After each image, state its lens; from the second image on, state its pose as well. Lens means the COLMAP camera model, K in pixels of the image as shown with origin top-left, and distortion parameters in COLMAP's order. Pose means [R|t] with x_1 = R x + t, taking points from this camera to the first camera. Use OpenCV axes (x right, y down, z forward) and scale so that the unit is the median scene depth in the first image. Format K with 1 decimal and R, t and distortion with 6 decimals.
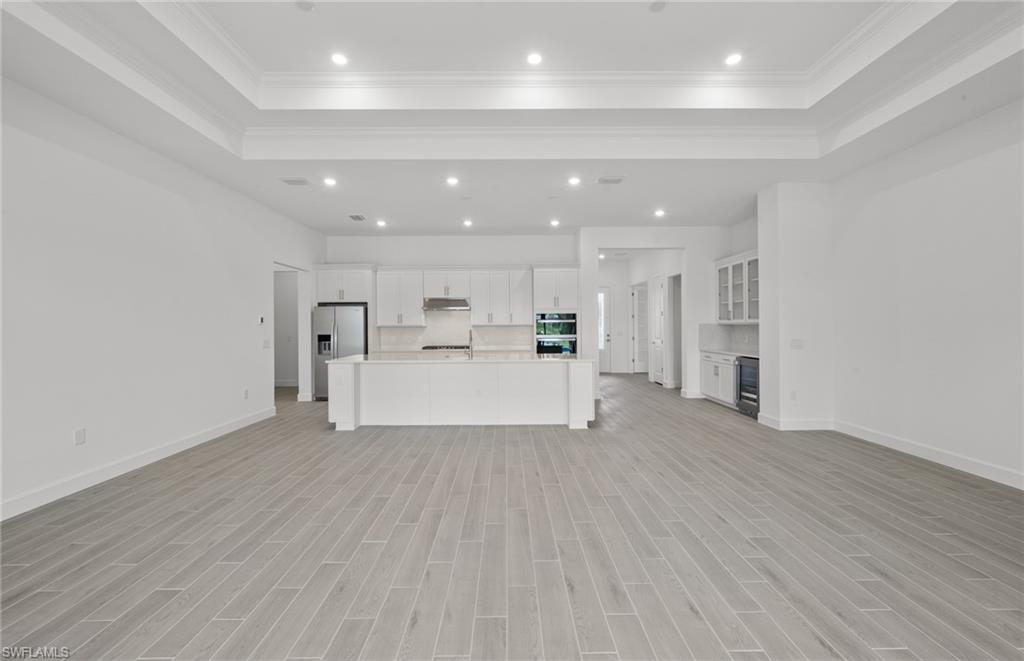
lens RADIAL K [[403.2, 0, 511.1], [0, 403.2, 324.6], [0, 0, 1]] dist [-0.006644, 0.000117]
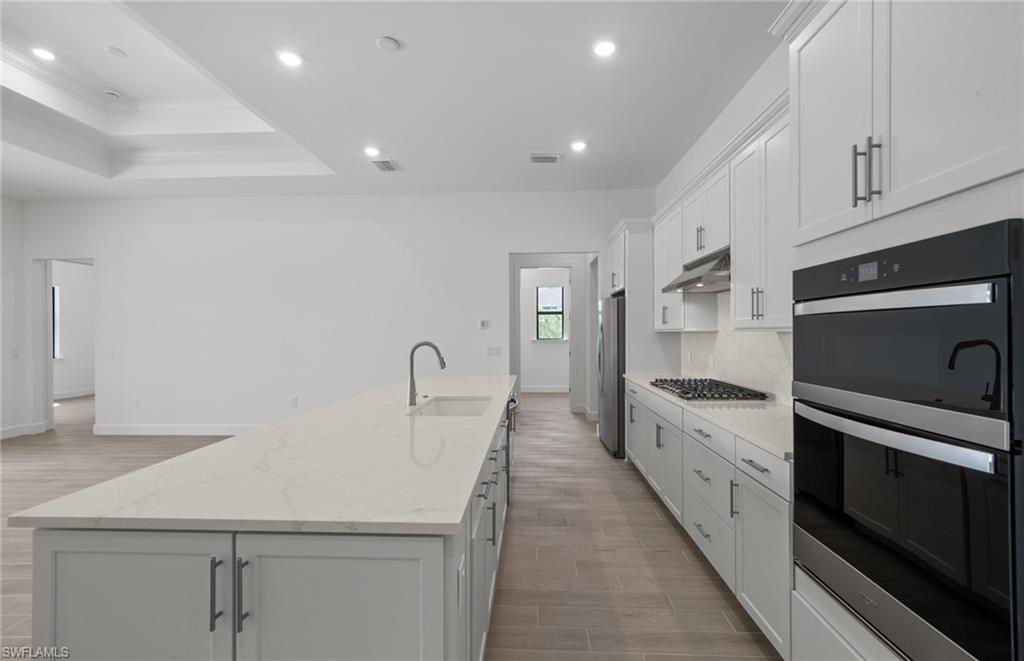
lens RADIAL K [[451.3, 0, 515.1], [0, 451.3, 331.5], [0, 0, 1]] dist [0.000731, 0.000040]
pose [[-0.055357, 0.005682, -0.998450, 0.333037], [0.005824, 0.999969, 0.005368, 0.000166], [0.998450, -0.005518, -0.055389, 1.018226]]
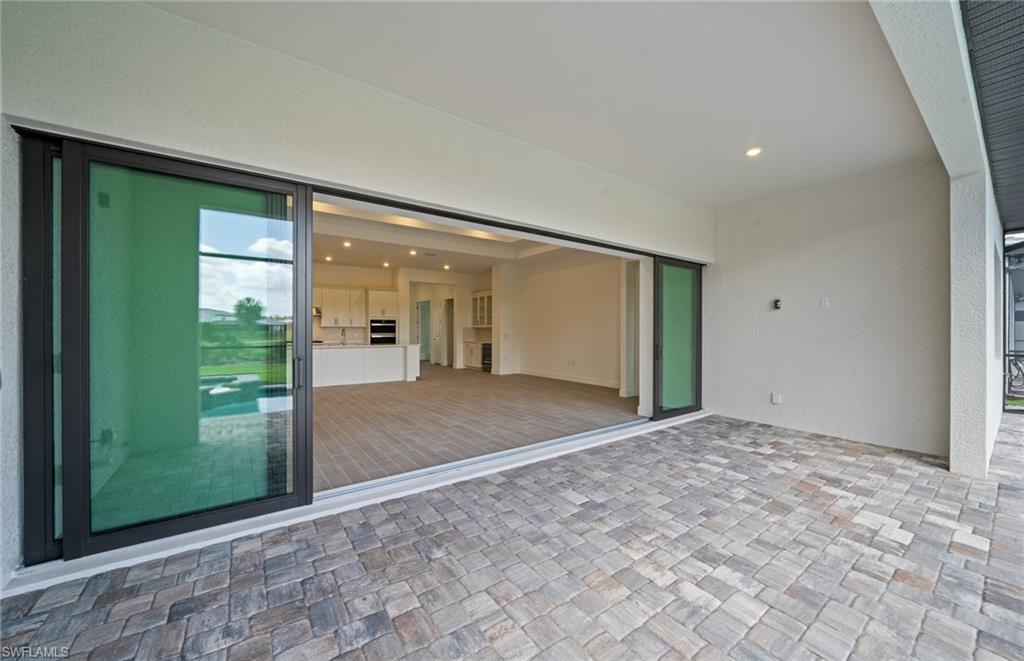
lens RADIAL K [[380.8, 0, 512.0], [0, 380.8, 330.5], [0, 0, 1]] dist [-0.019704, 0.000008]
pose [[0.812806, 0.007339, 0.582489, -0.404289], [-0.006975, 0.999972, -0.002865, 0.017785], [-0.582493, -0.001734, 0.812834, -0.599557]]
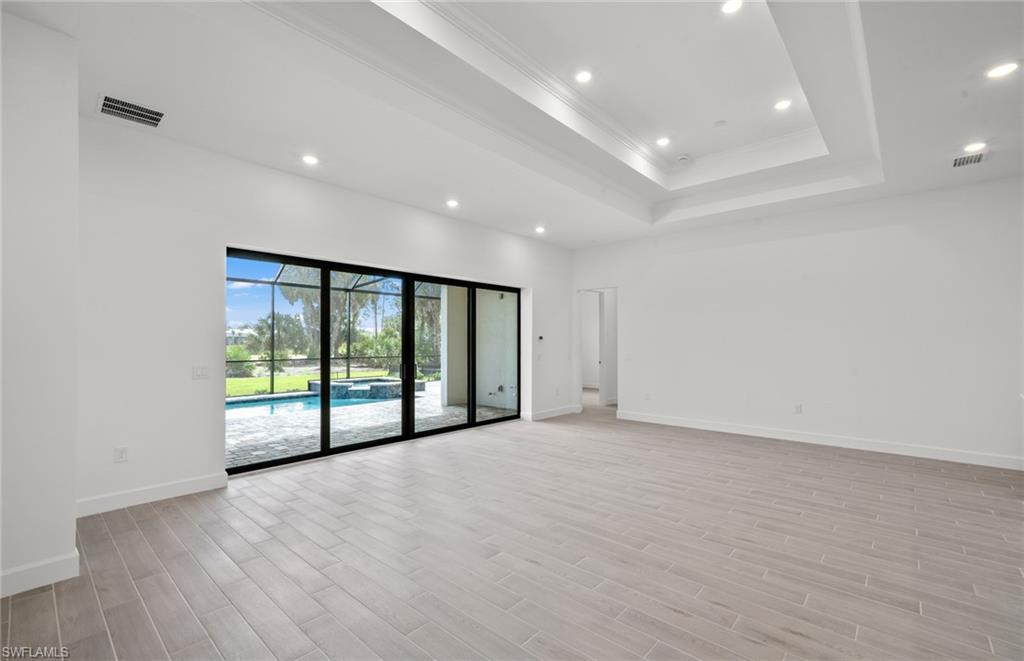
lens RADIAL K [[442.7, 0, 509.9], [0, 442.7, 340.6], [0, 0, 1]] dist [0.003444, 0.000117]
pose [[-0.674265, 0.002548, -0.738485, 0.556477], [0.003158, 0.999995, 0.000568, -0.003038], [0.738483, -0.001949, -0.674269, 0.703501]]
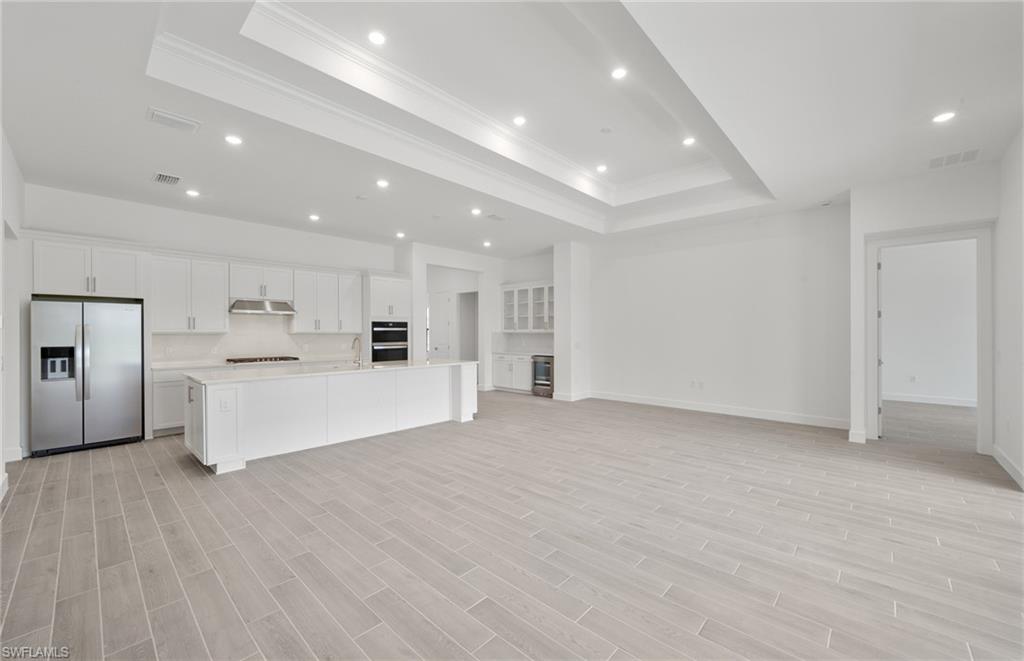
lens RADIAL K [[399.1, 0, 510.6], [0, 399.1, 333.8], [0, 0, 1]] dist [-0.008003, 0.000140]
pose [[0.687666, 0.002739, 0.726022, -0.482522], [-0.003098, 0.999995, -0.000838, 0.003527], [-0.726020, -0.001673, 0.687671, 0.090775]]
